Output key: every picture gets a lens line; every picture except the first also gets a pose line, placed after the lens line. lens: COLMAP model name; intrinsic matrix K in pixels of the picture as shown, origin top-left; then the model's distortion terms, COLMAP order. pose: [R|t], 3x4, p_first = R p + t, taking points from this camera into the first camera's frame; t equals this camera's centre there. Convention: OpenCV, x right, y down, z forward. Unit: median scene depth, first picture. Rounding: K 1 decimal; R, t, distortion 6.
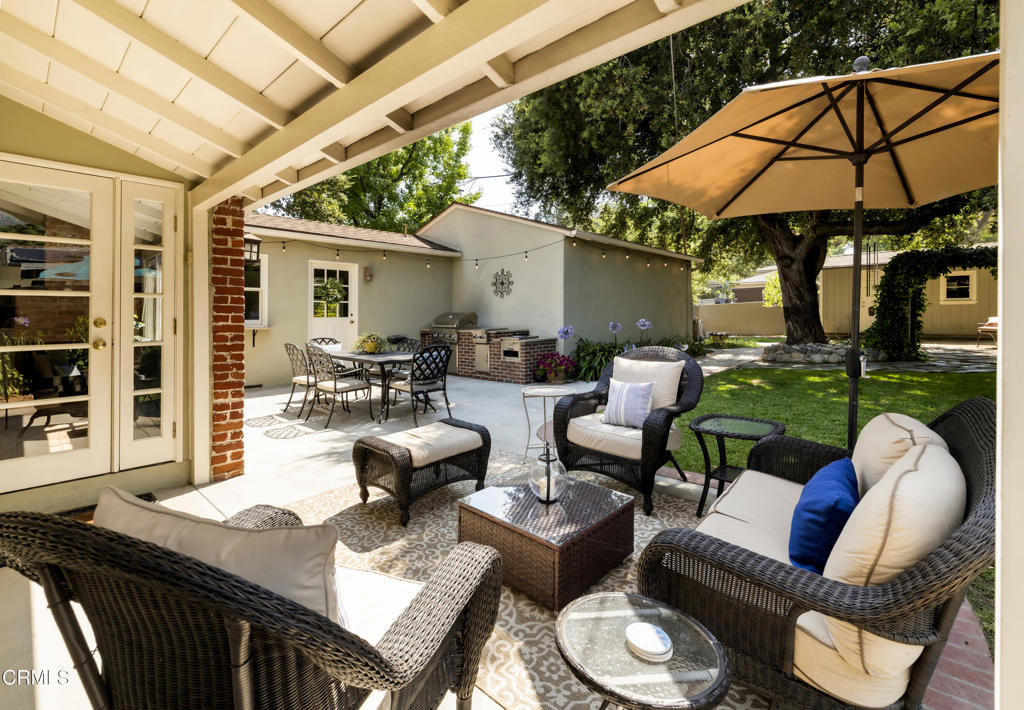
lens RADIAL K [[462.4, 0, 526.7], [0, 462.4, 303.1], [0, 0, 1]] dist [-0.001442, -0.000034]
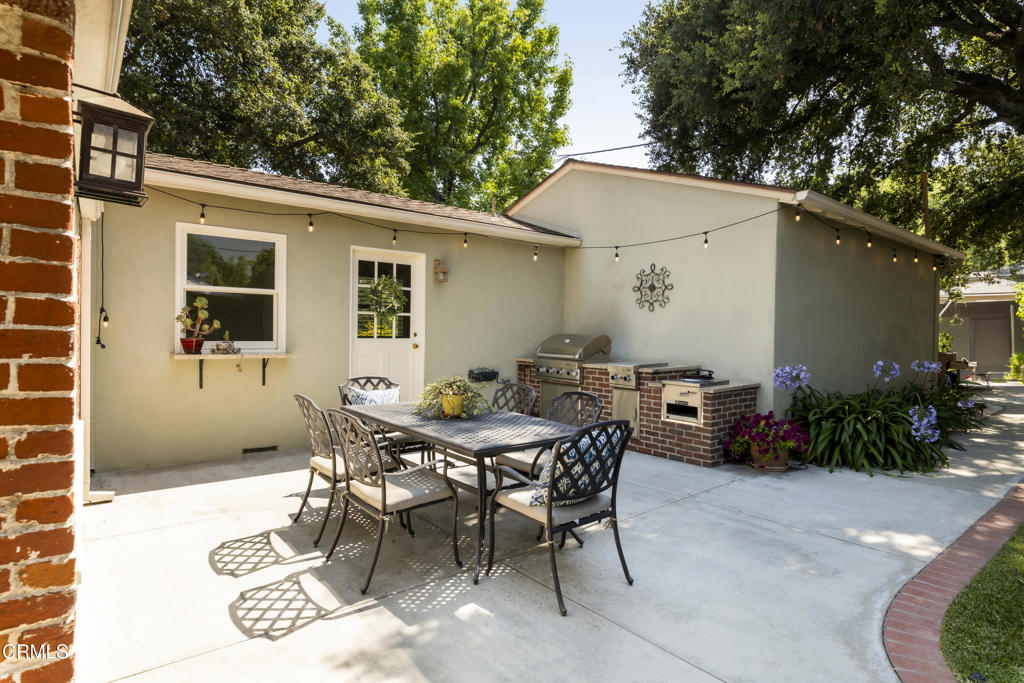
lens RADIAL K [[544.4, 0, 521.4], [0, 544.4, 342.8], [0, 0, 1]] dist [-0.005205, 0.000073]
pose [[0.986351, 0.025586, -0.162658, -0.111652], [-0.017675, 0.998598, 0.049896, -0.003383], [0.163707, -0.046340, 0.985420, 0.283703]]
